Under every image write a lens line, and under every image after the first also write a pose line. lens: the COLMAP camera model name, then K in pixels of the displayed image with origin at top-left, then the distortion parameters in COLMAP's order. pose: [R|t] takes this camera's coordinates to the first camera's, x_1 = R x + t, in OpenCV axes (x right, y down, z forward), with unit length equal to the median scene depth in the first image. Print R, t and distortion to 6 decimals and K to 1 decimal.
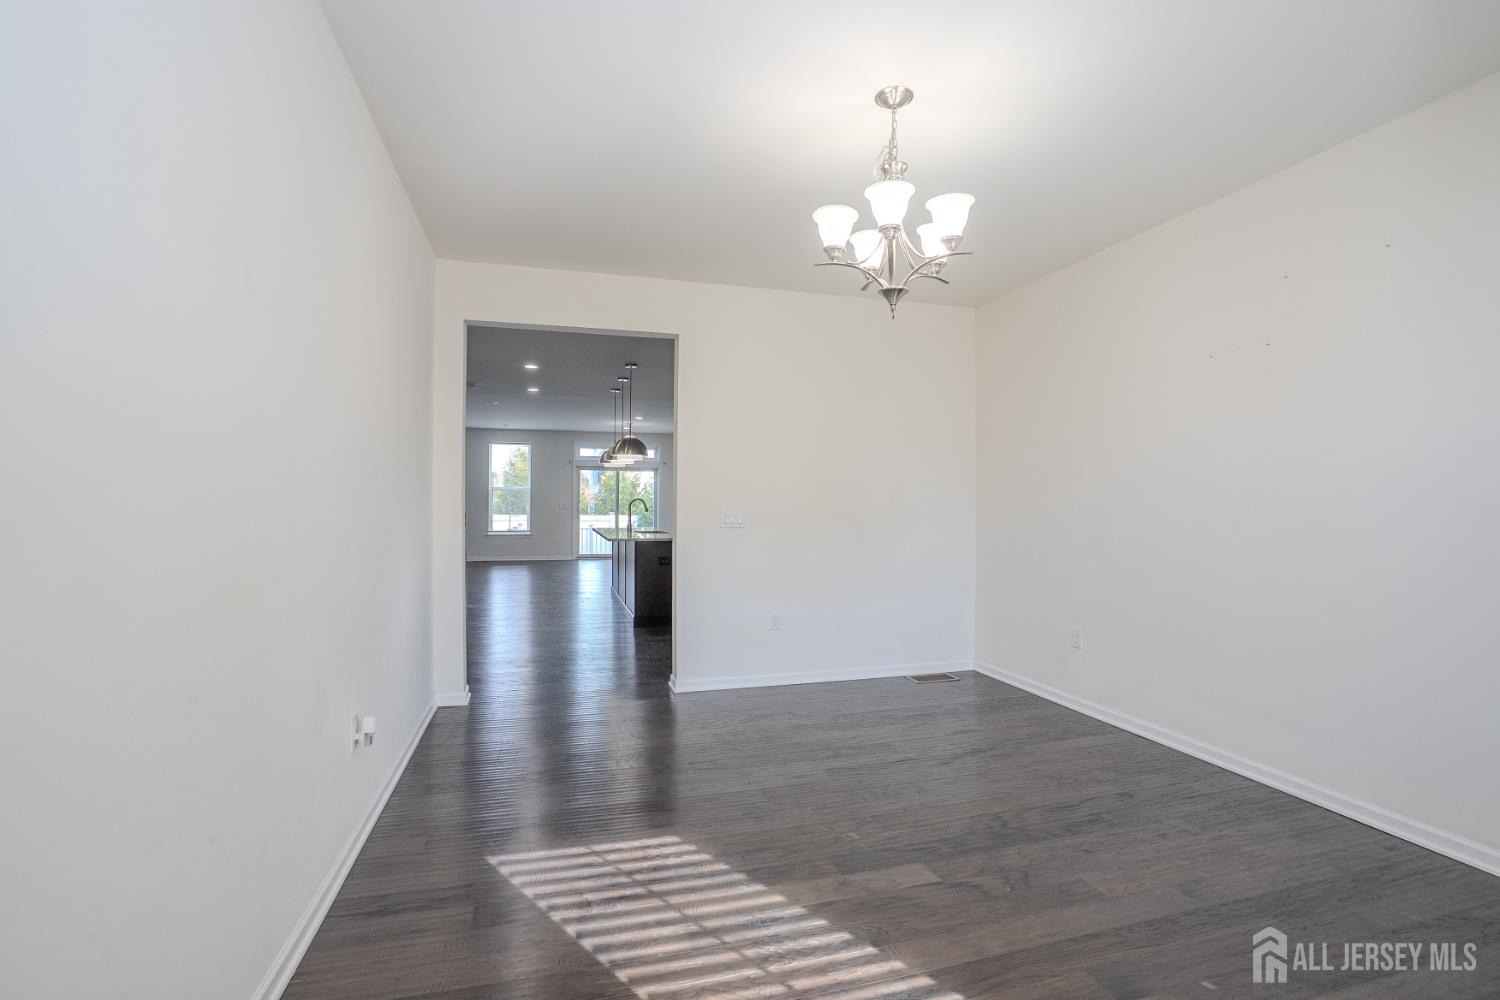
lens RADIAL K [[693.2, 0, 751.2], [0, 693.2, 500.2], [0, 0, 1]] dist [-0.045741, 0.012650]
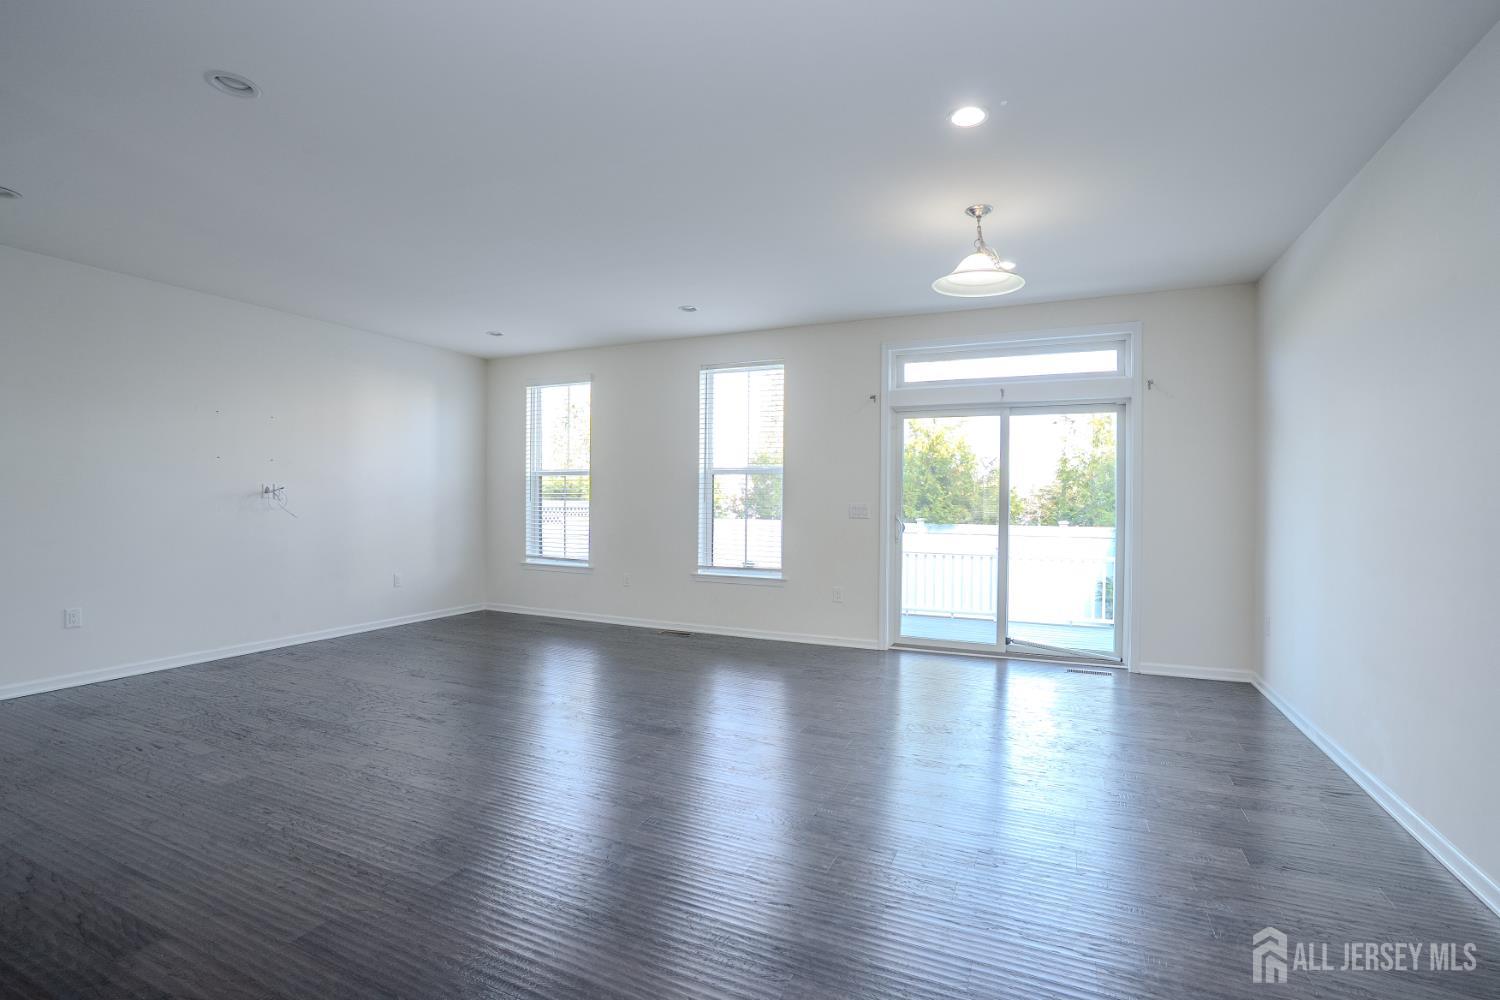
lens RADIAL K [[693.2, 0, 749.2], [0, 693.2, 502.9], [0, 0, 1]] dist [-0.045741, 0.012650]
pose [[0.752777, 0.002729, -0.658270, -0.059408], [-0.000406, 0.999993, 0.003682, 0.002236], [0.658275, -0.002505, 0.752773, 0.668607]]
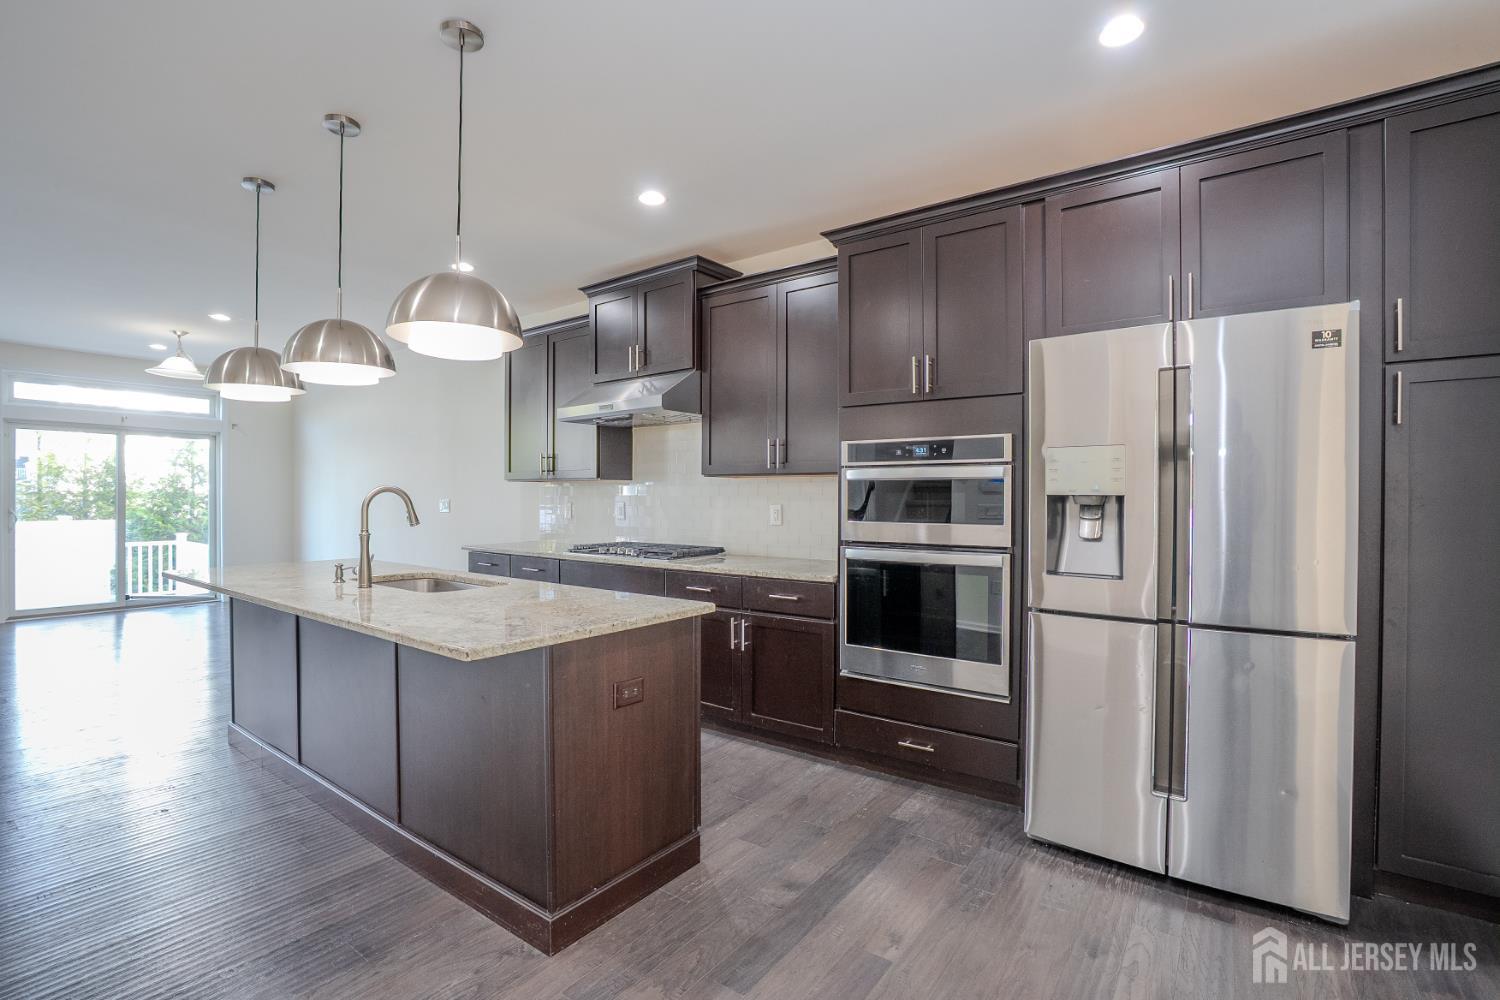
lens RADIAL K [[693.2, 0, 764.8], [0, 693.2, 500.1], [0, 0, 1]] dist [-0.045741, 0.012650]
pose [[0.792740, -0.007374, 0.609515, -0.125464], [0.001737, 0.999950, 0.009838, 0.000903], [-0.609557, -0.006740, 0.792713, 0.349175]]
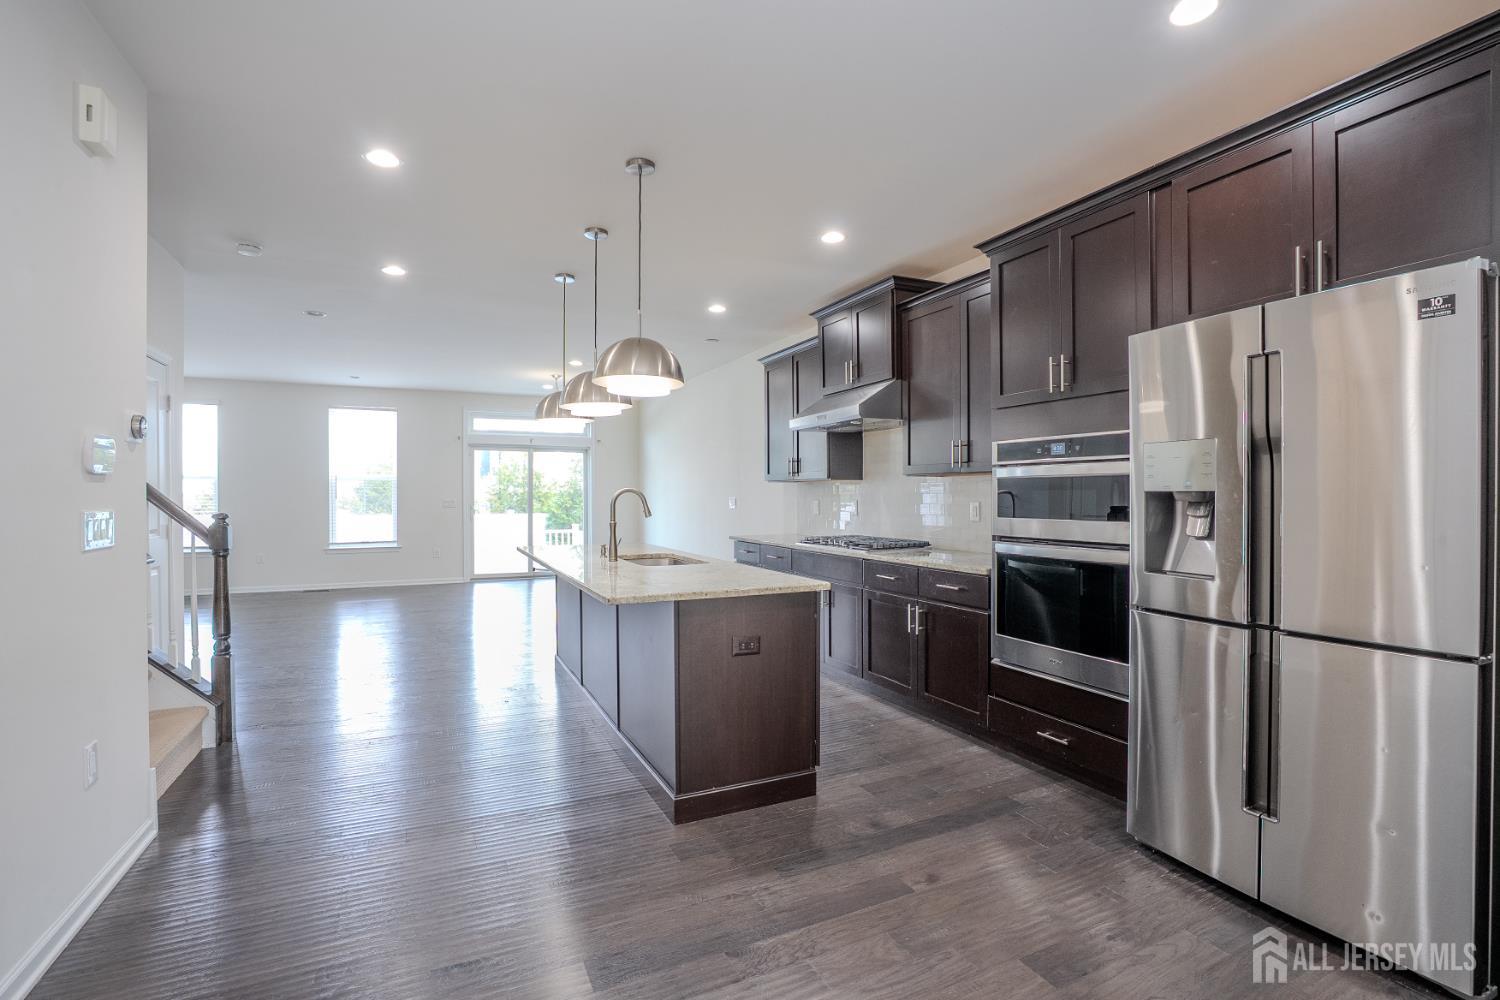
lens RADIAL K [[693.2, 0, 755.0], [0, 693.2, 499.9], [0, 0, 1]] dist [-0.045741, 0.012650]
pose [[0.986564, -0.010517, 0.163035, -0.088175], [0.008997, 0.999909, 0.010060, 0.000928], [-0.163126, -0.008458, 0.986569, 0.294143]]
